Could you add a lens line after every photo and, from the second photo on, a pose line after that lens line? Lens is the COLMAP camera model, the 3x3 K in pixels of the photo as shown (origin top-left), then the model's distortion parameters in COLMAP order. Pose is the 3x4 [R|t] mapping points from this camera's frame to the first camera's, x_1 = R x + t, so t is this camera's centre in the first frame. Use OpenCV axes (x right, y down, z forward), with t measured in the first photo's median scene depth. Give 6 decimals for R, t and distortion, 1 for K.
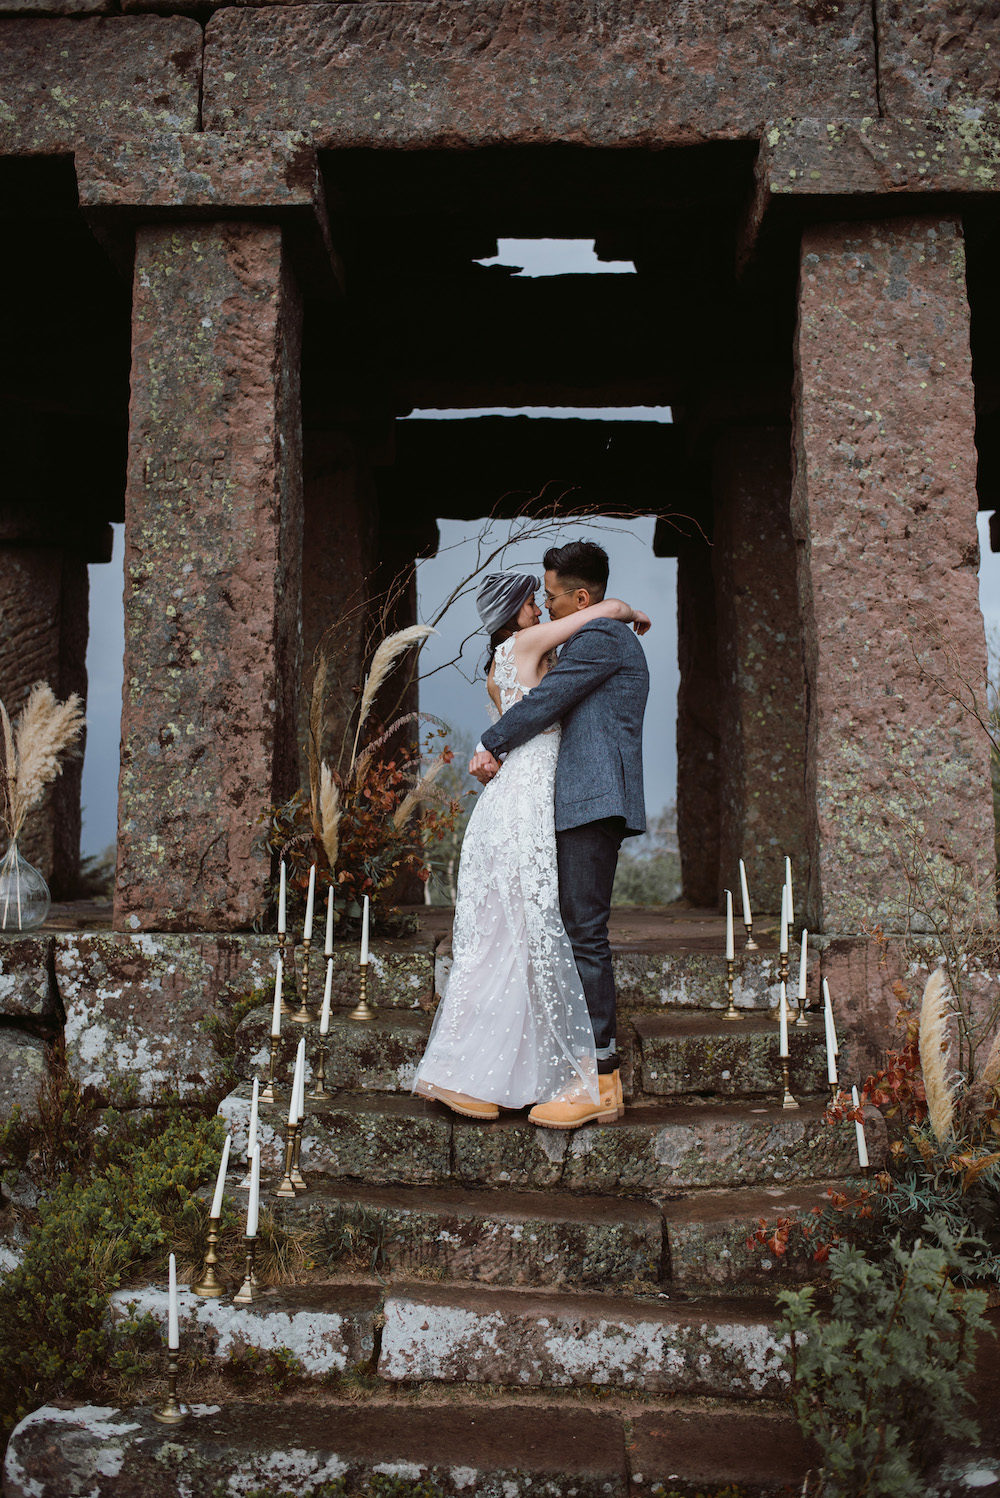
lens RADIAL K [[1445.3, 0, 500.0], [0, 1445.3, 749.0], [0, 0, 1]] dist [-0.103283, 0.082188]
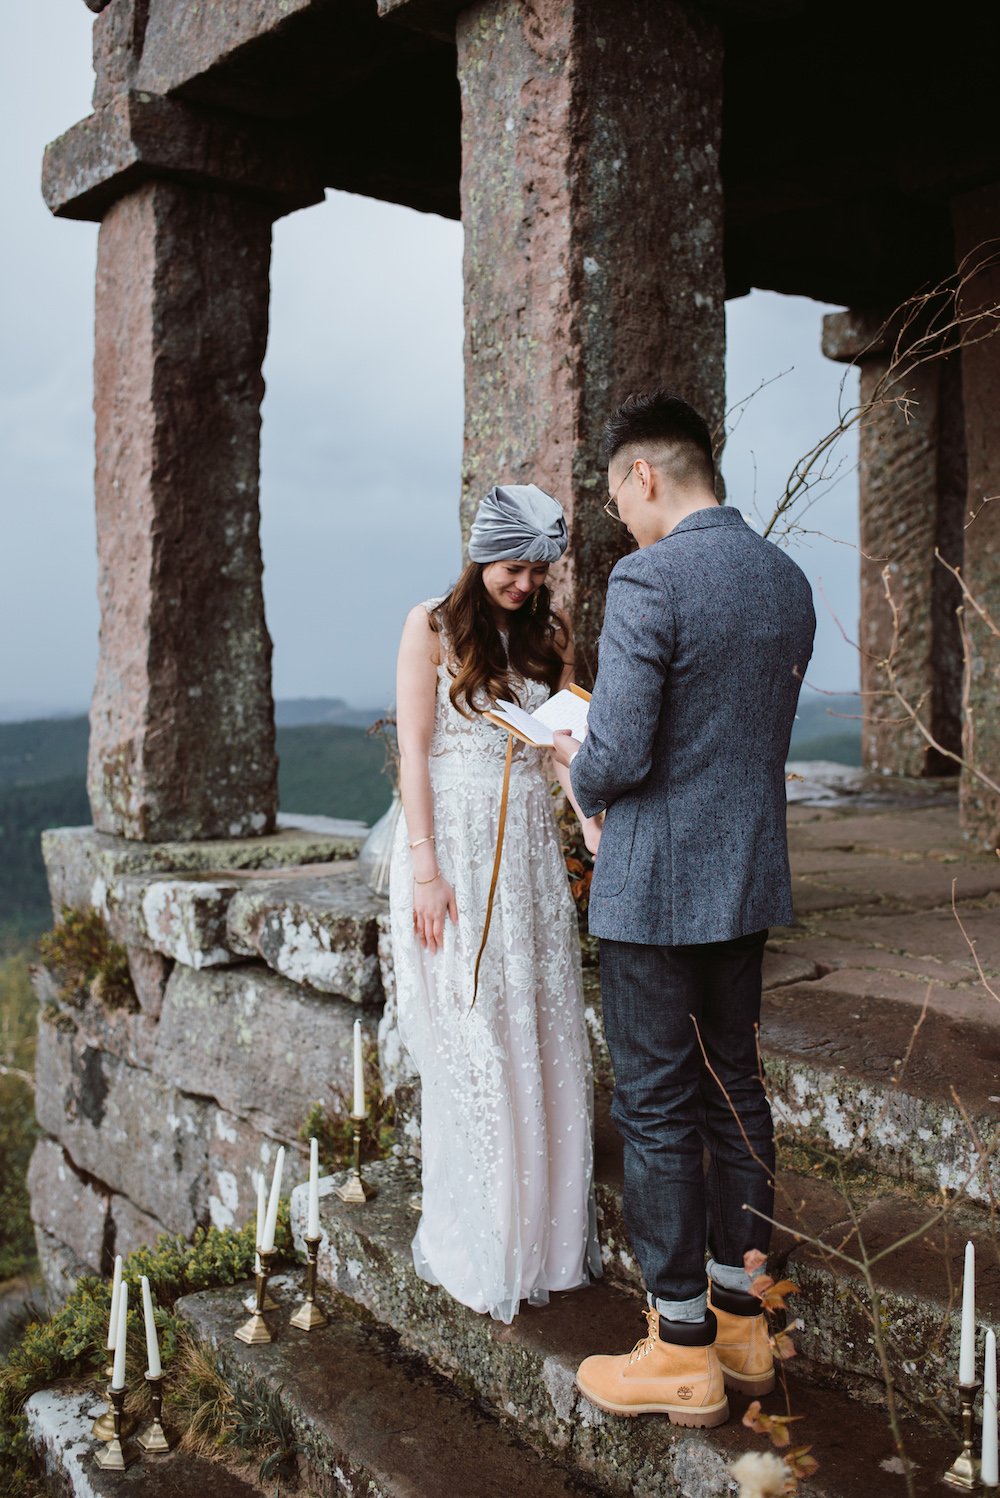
lens RADIAL K [[1515.3, 0, 499.4], [0, 1515.3, 728.4], [0, 0, 1]] dist [-0.105671, 0.102051]
pose [[0.643584, 0.044689, -0.764070, 0.412869], [0.062241, 0.991932, 0.110443, -0.074406], [0.762841, -0.118636, 0.635609, 0.476615]]
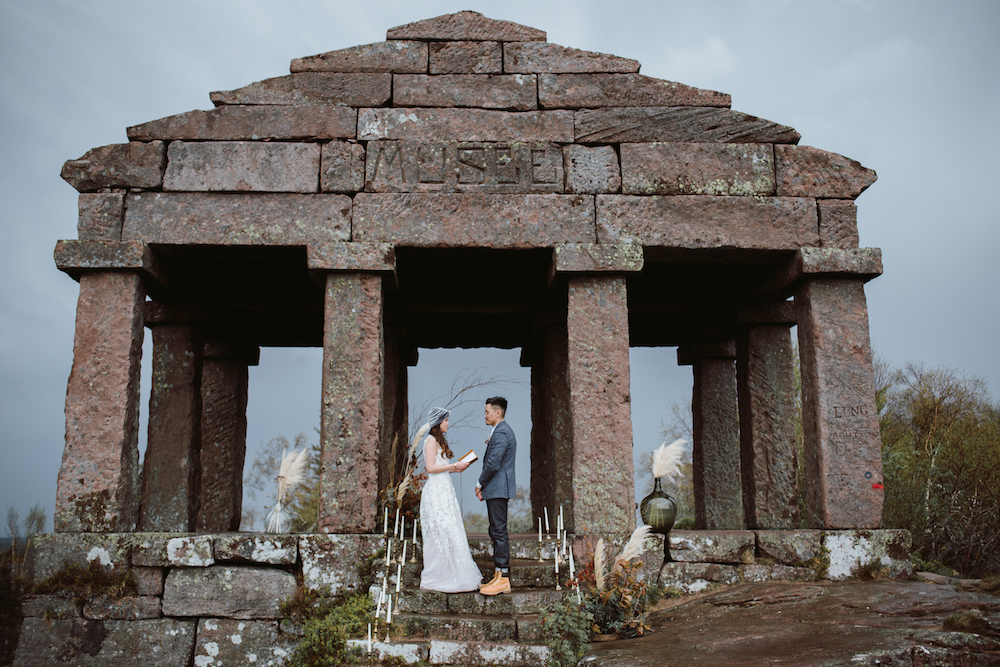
lens RADIAL K [[964.8, 0, 500.0], [0, 964.8, 333.5], [0, 0, 1]] dist [-0.103283, 0.082188]
pose [[0.997022, 0.011822, 0.076207, -0.067423], [-0.003211, 0.993688, -0.112137, -0.049042], [-0.077051, 0.111558, 0.990766, -0.878894]]
